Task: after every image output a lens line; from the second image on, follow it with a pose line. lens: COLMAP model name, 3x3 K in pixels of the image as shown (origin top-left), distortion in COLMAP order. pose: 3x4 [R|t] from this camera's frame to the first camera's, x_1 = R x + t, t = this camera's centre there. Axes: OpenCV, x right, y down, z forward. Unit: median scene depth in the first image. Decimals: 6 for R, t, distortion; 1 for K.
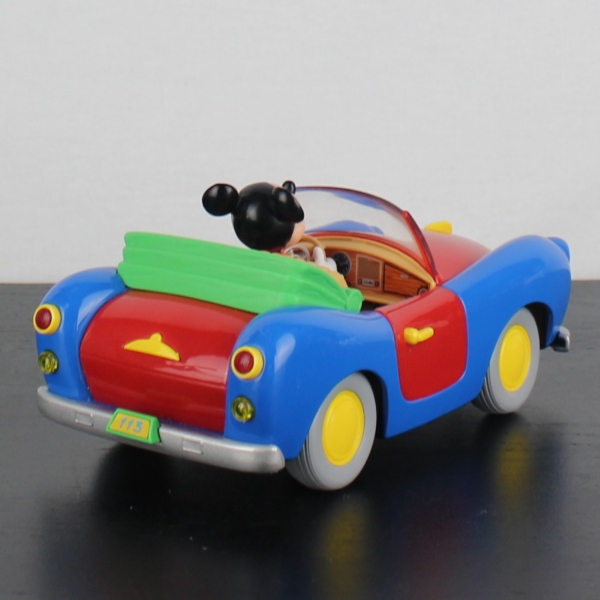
lens RADIAL K [[1174.8, 0, 300.0], [0, 1174.8, 300.0], [0, 0, 1]] dist [-0.154040, -0.060019]
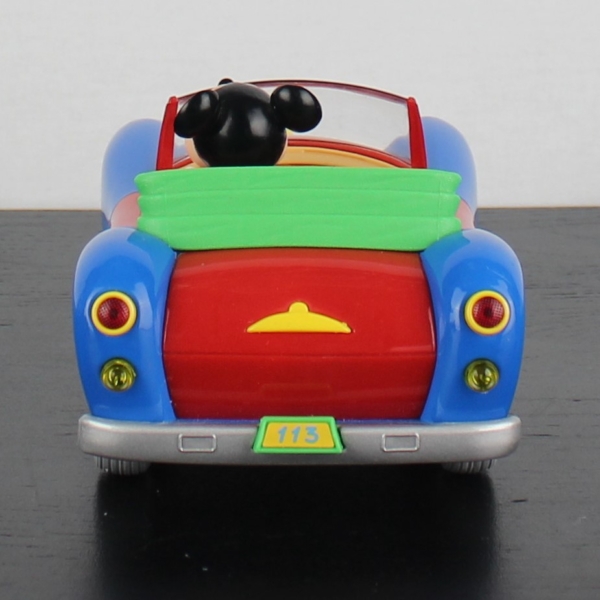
lens RADIAL K [[1174.8, 0, 300.0], [0, 1174.8, 300.0], [0, 0, 1]] dist [-0.154040, -0.060019]
pose [[0.885556, -0.196083, 0.421121, -0.421070], [0.160514, 0.979869, 0.118710, -0.057358], [-0.435920, -0.037528, 0.899203, 0.352842]]
